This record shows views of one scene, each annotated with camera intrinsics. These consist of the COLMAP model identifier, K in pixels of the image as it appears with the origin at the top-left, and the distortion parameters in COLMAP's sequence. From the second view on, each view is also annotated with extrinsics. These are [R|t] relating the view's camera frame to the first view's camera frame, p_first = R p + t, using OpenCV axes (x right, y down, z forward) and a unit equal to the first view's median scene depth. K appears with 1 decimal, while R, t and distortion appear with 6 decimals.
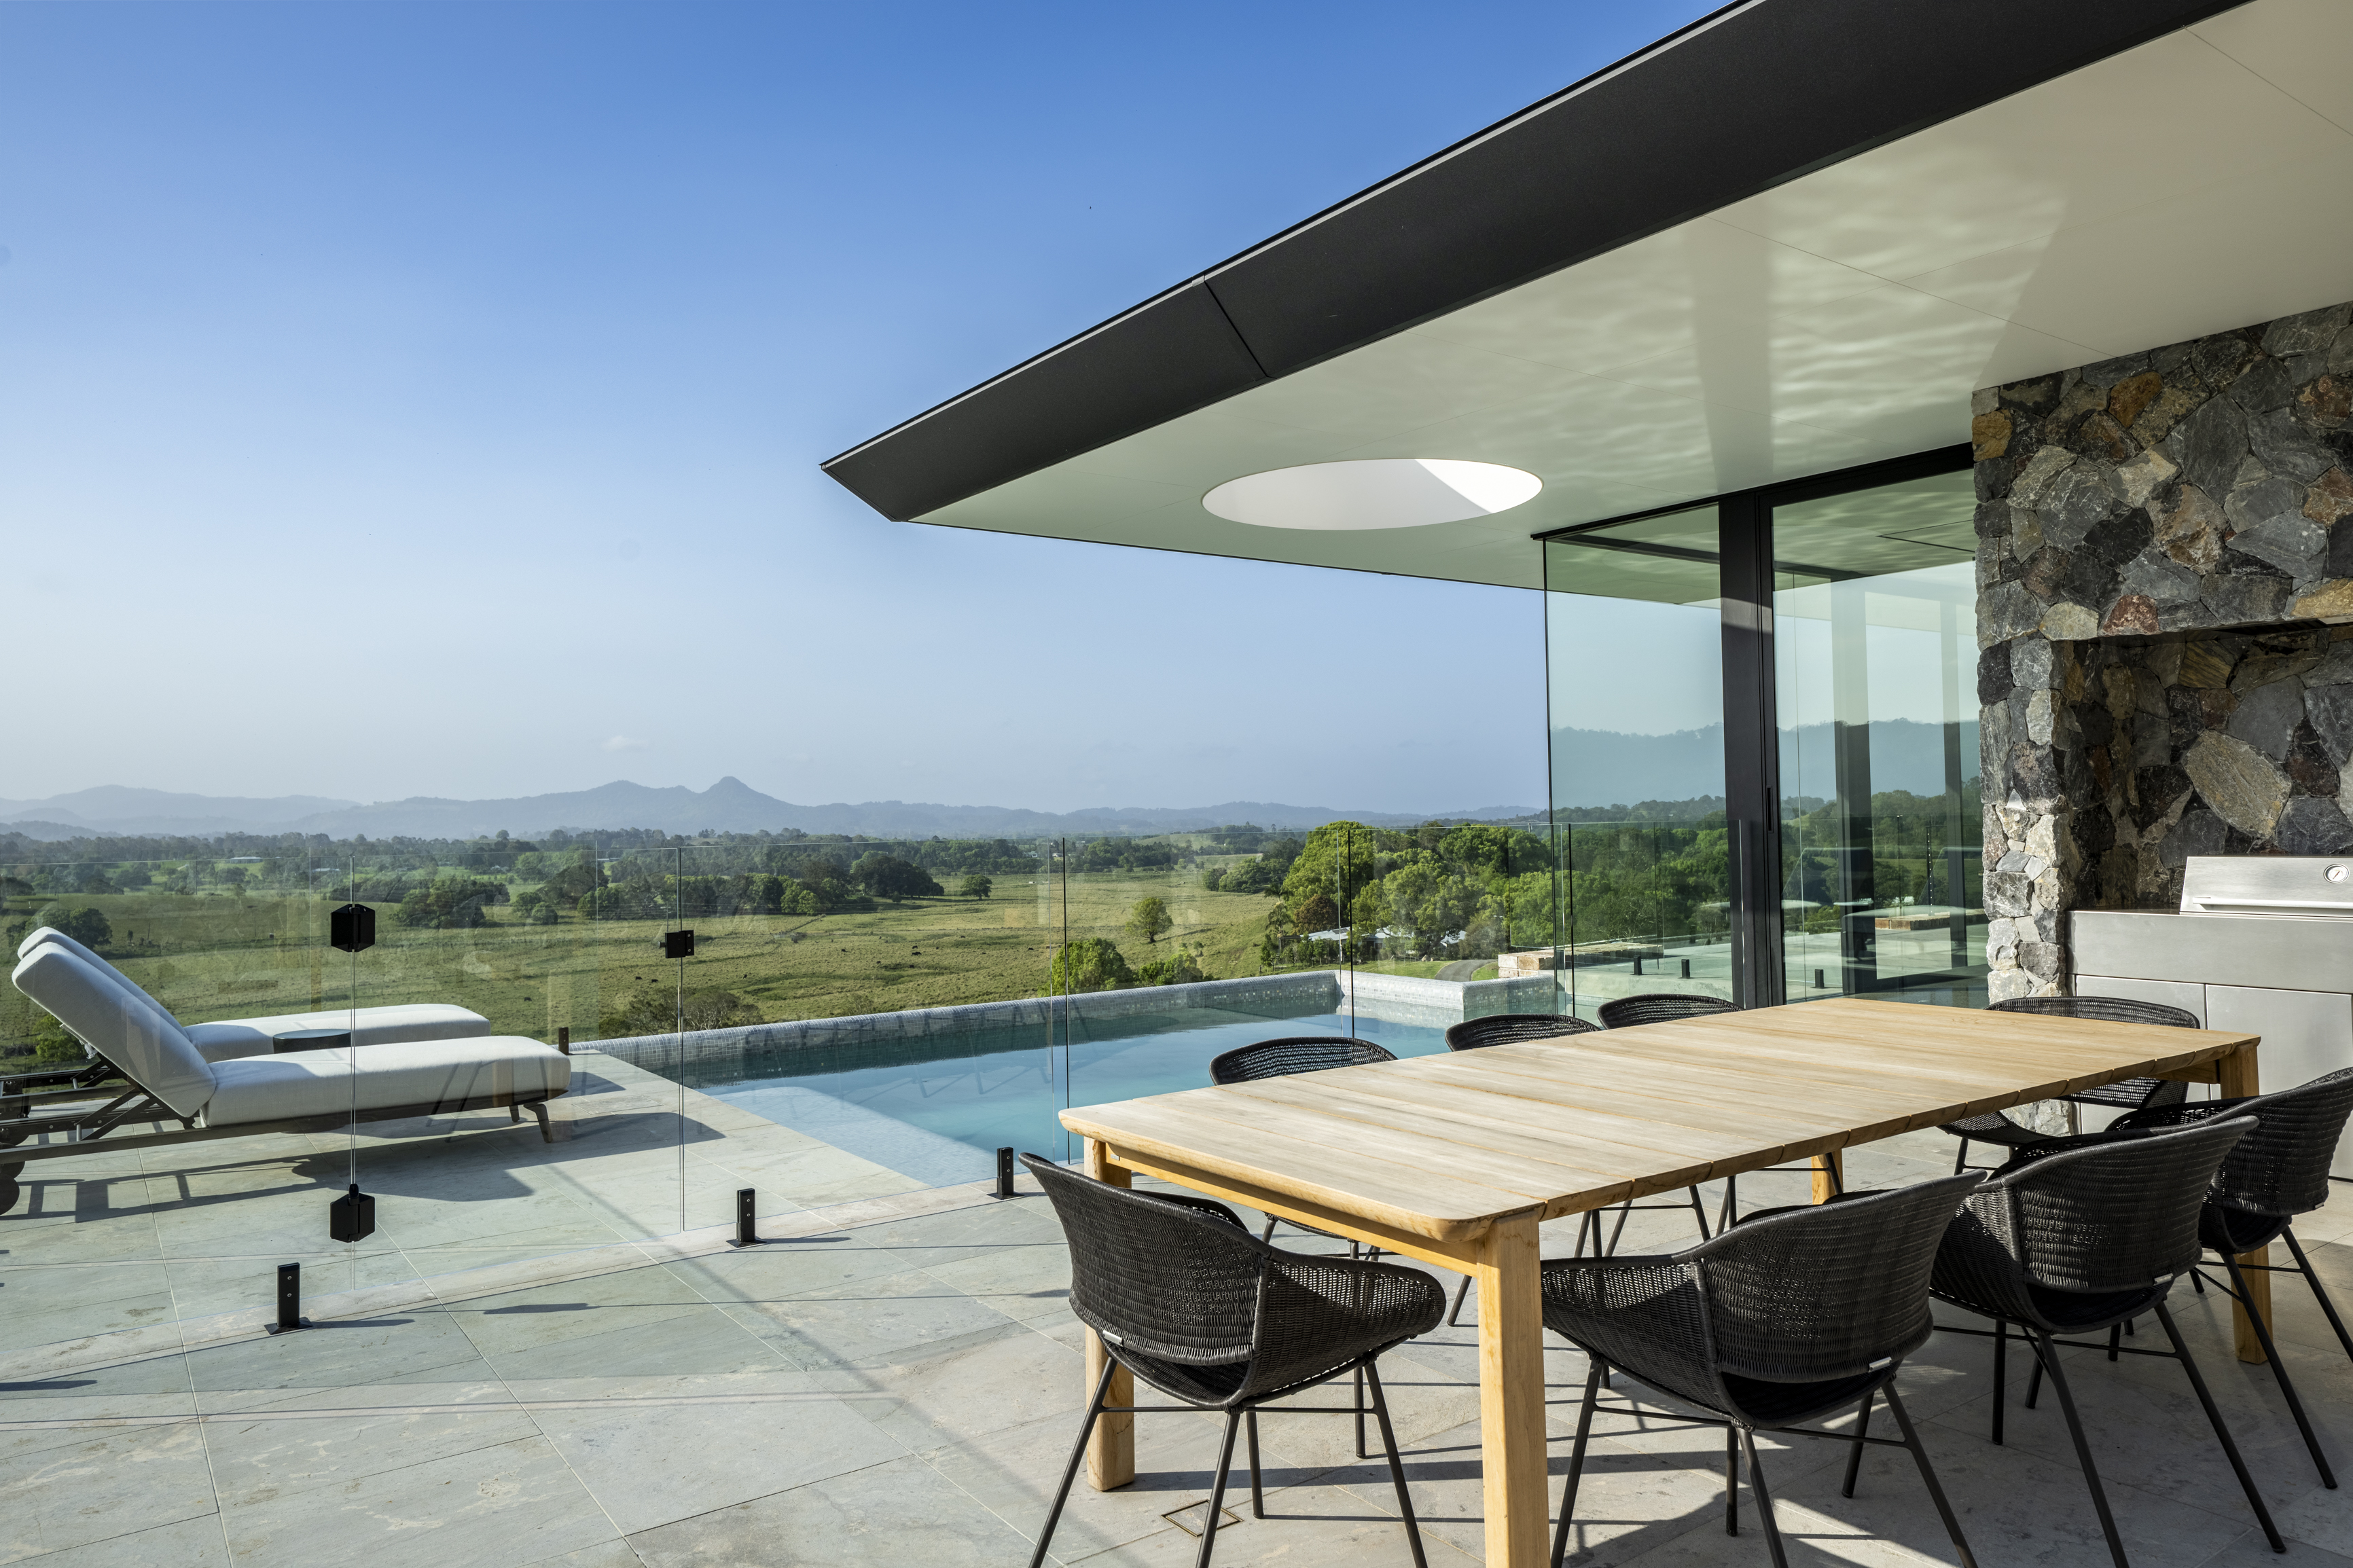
lens RADIAL K [[1548.0, 0, 1176.5], [0, 1548.0, 784.0], [0, 0, 1]] dist [0.003203, 0.001098]
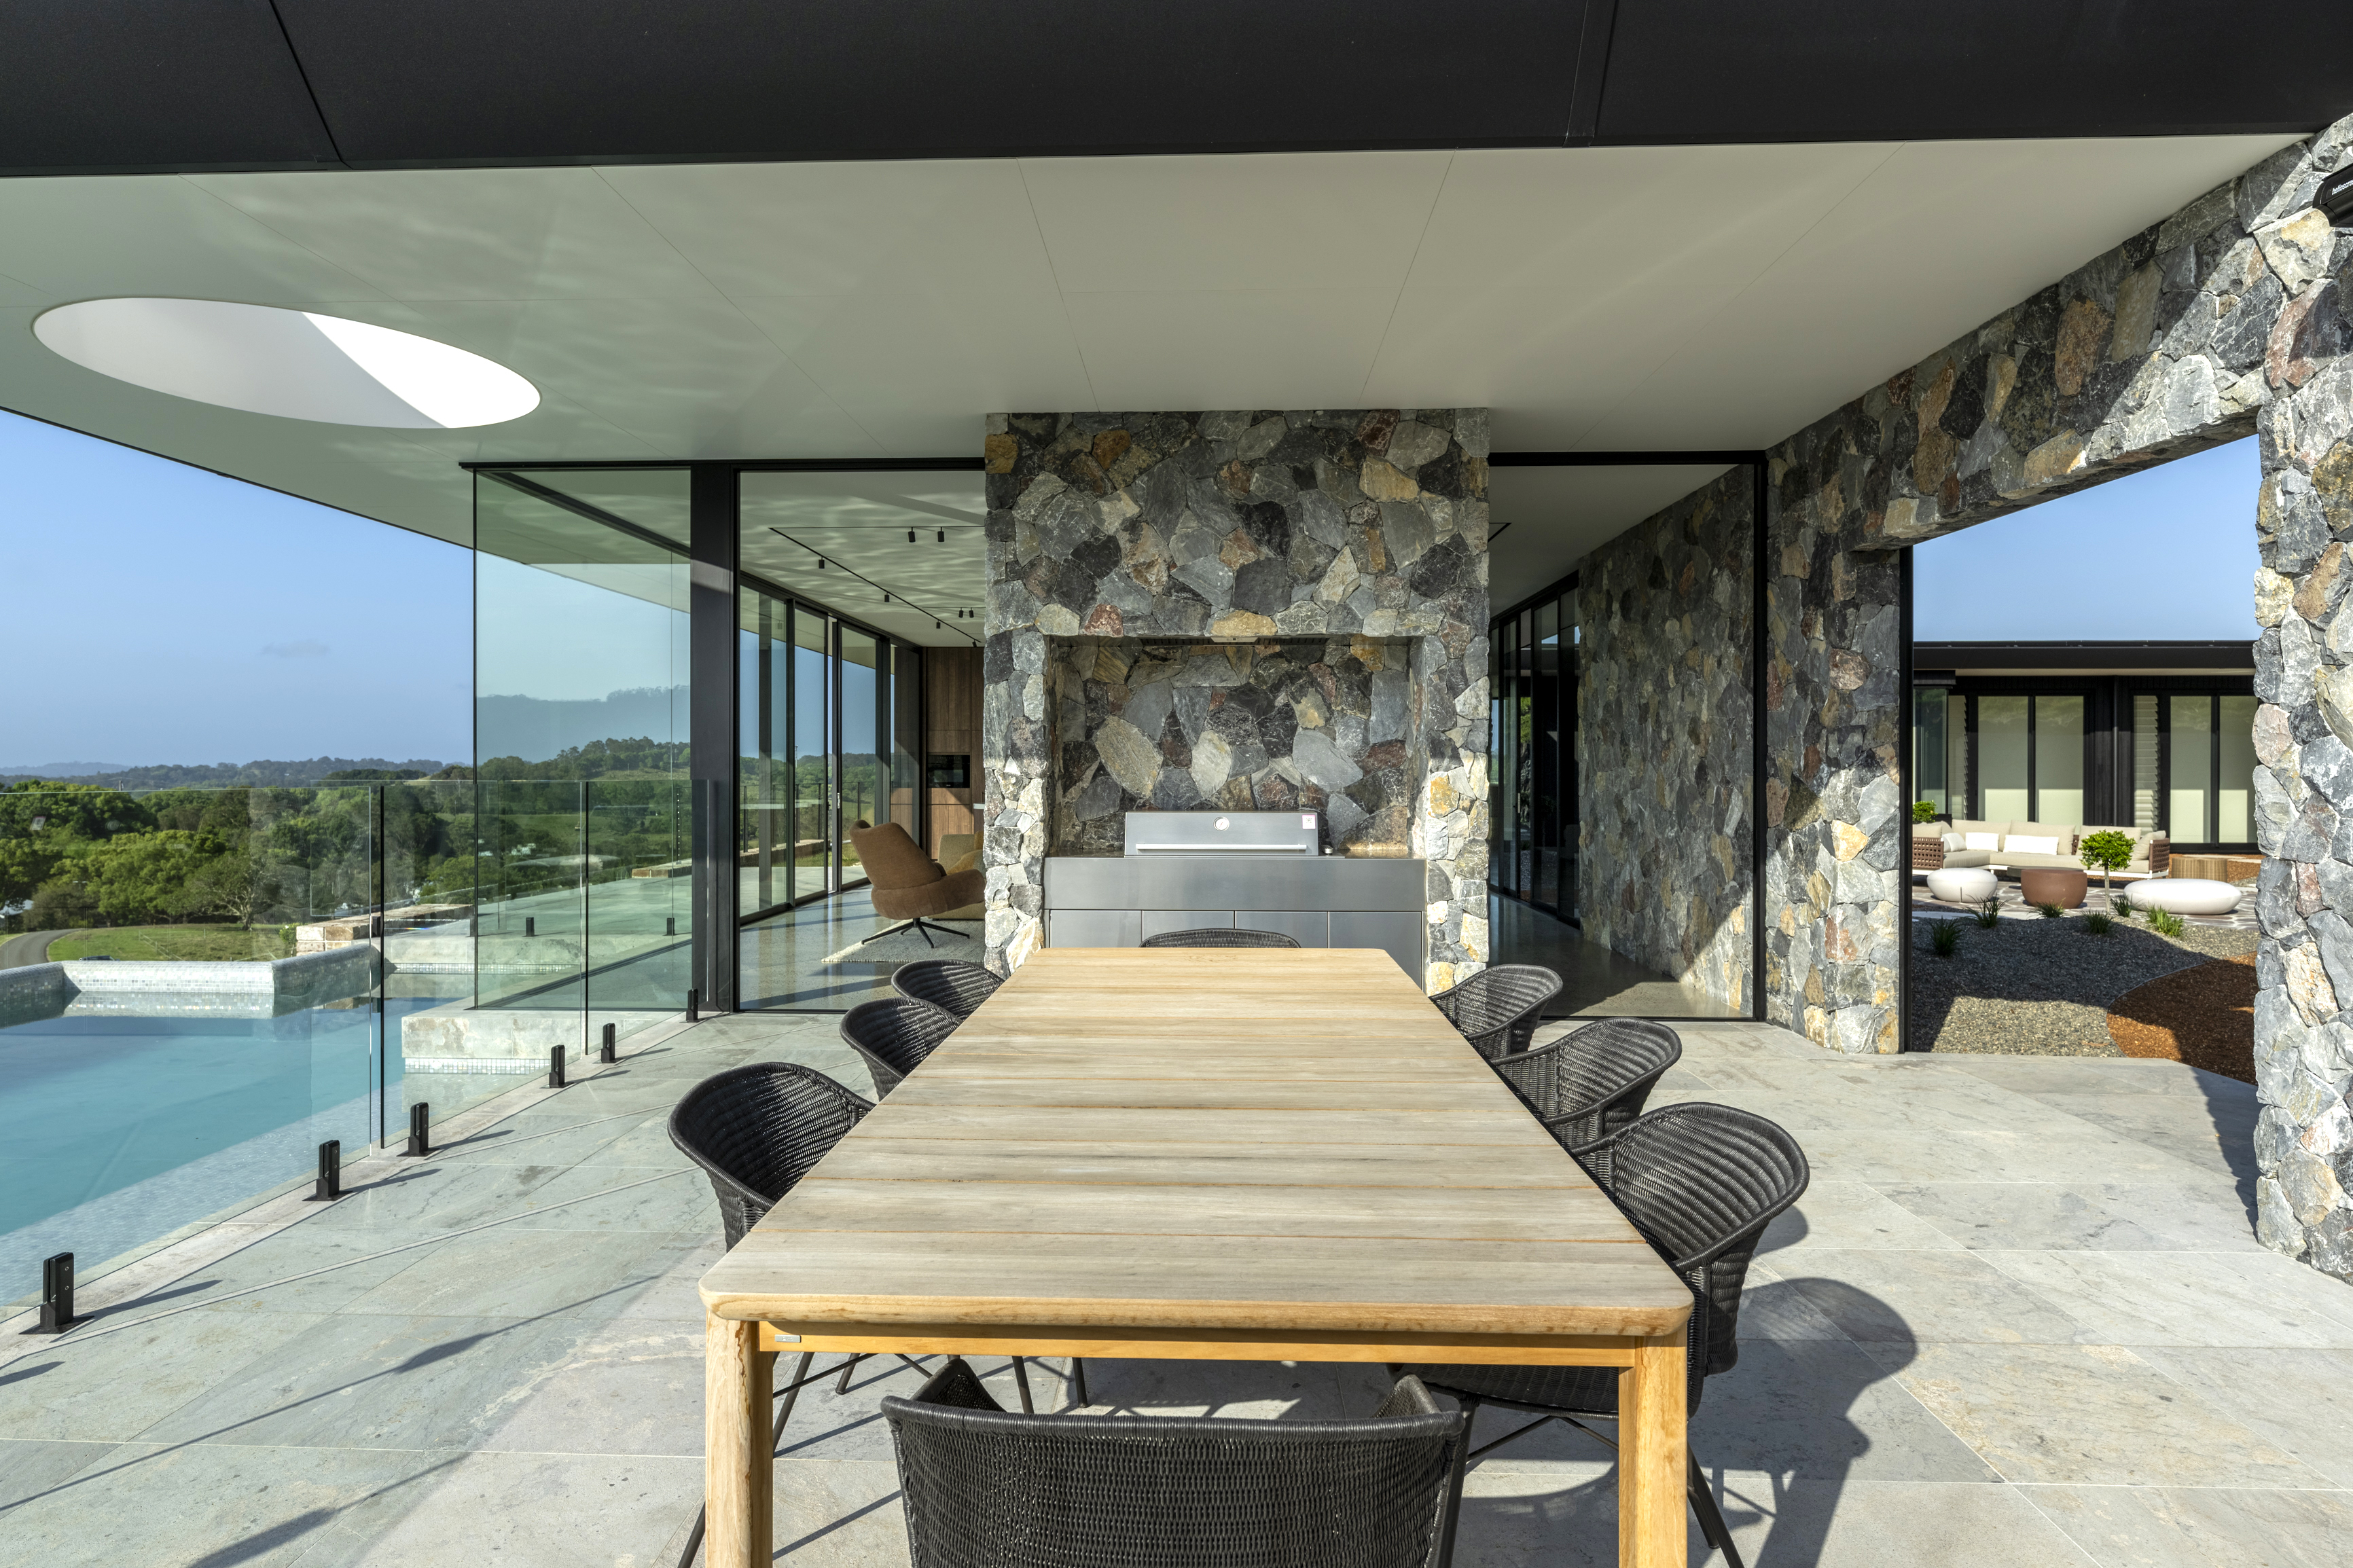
lens RADIAL K [[1297.4, 0, 1176.5], [0, 1297.4, 784.0], [0, 0, 1]] dist [-0.015527, 0.000921]
pose [[0.601555, 0.009018, 0.798780, -0.177070], [-0.028547, 0.999540, 0.010214, 0.010590], [-0.798321, -0.028947, 0.601536, 0.303857]]
